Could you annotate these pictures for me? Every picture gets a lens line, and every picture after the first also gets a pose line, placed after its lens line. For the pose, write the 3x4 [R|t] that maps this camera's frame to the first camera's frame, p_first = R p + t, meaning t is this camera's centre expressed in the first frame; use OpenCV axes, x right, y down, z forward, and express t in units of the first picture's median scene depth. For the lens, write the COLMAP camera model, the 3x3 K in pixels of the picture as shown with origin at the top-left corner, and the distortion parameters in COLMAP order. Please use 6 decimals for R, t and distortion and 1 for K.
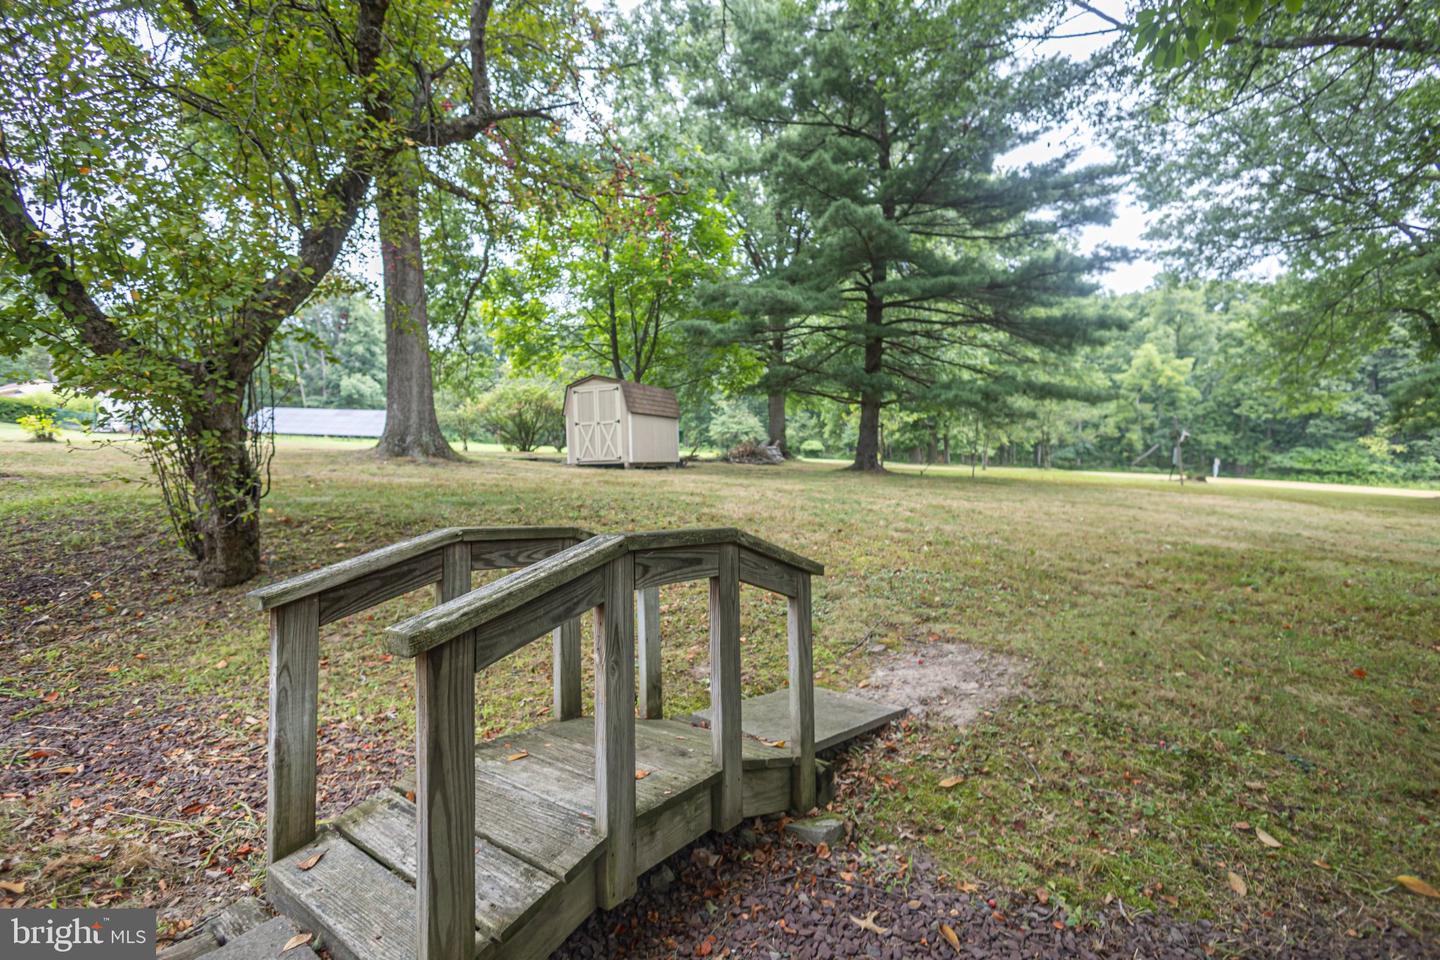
lens RADIAL K [[685.1, 0, 698.2], [0, 685.1, 515.5], [0, 0, 1]] dist [0.022506, -0.009375]
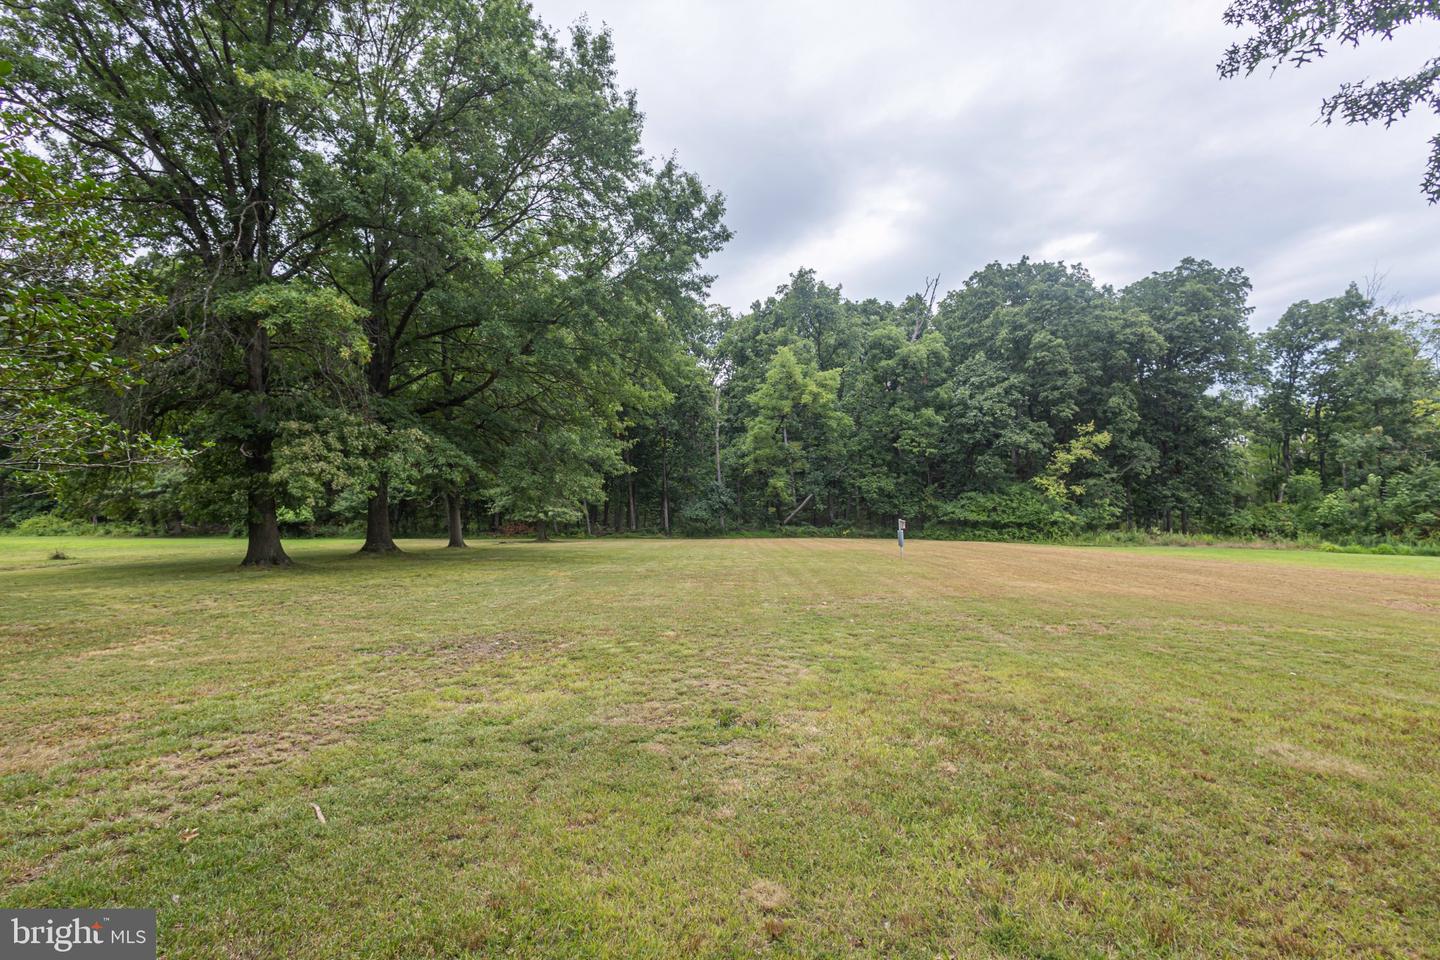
lens RADIAL K [[673.2, 0, 720.0], [0, 673.2, 480.0], [0, 0, 1]] dist [0.018751, -0.009637]
pose [[0.904684, -0.022885, 0.425467, 0.334716], [0.080266, 0.989832, -0.117430, -0.050448], [-0.418454, 0.140388, 0.897323, 0.485723]]
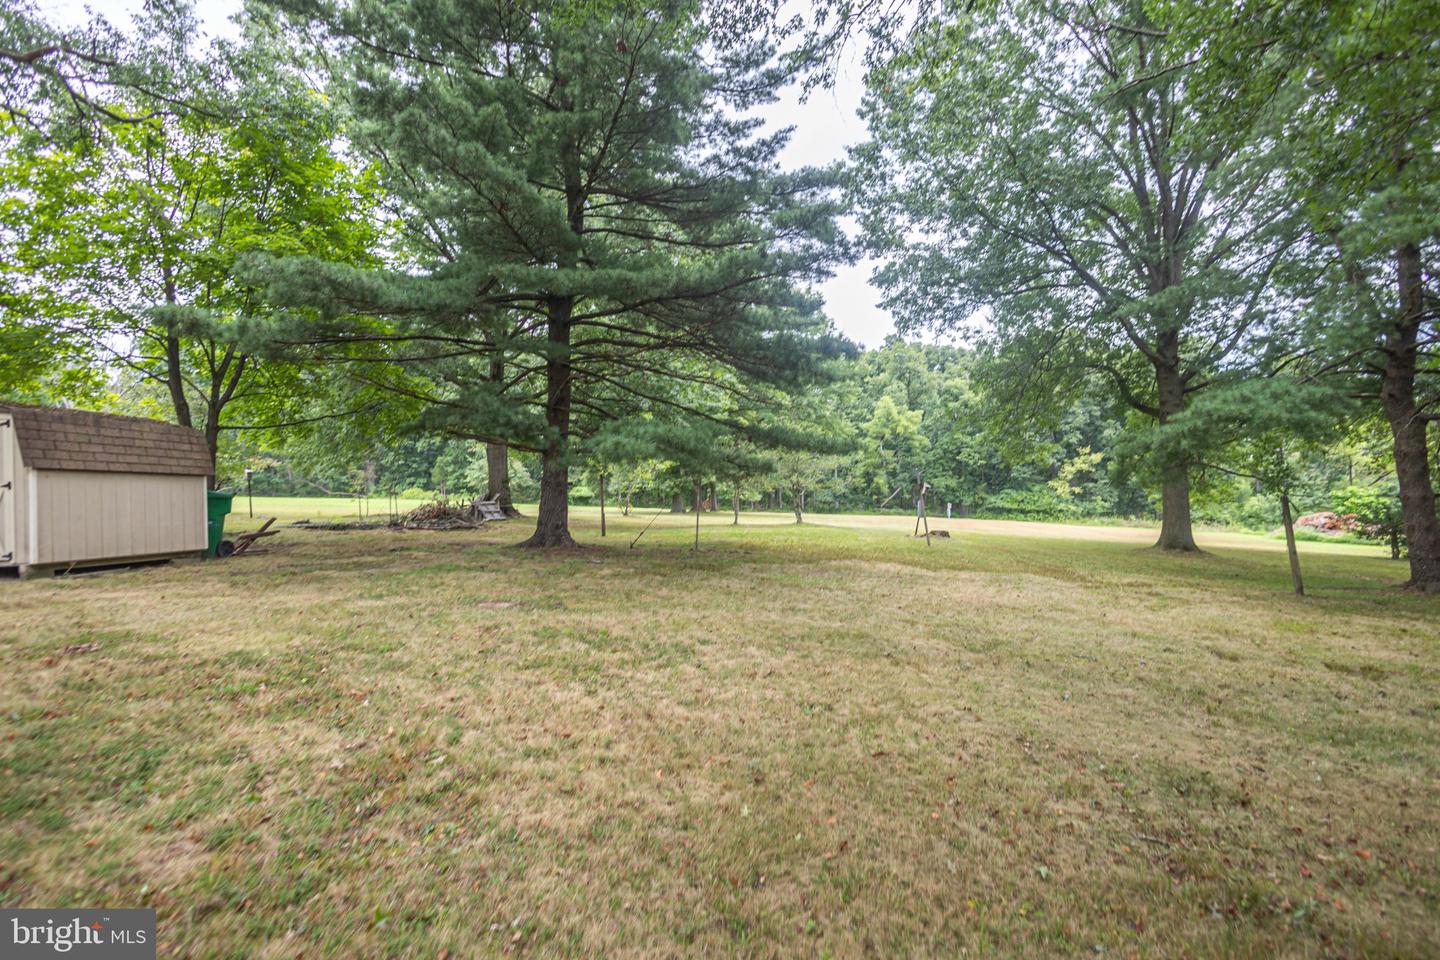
lens RADIAL K [[673.2, 0, 720.0], [0, 673.2, 480.0], [0, 0, 1]] dist [0.018751, -0.009637]
pose [[0.947799, -0.008029, 0.318768, 0.071006], [0.043370, 0.993639, -0.103923, -0.020187], [-0.315906, 0.112323, 0.942118, 0.107948]]
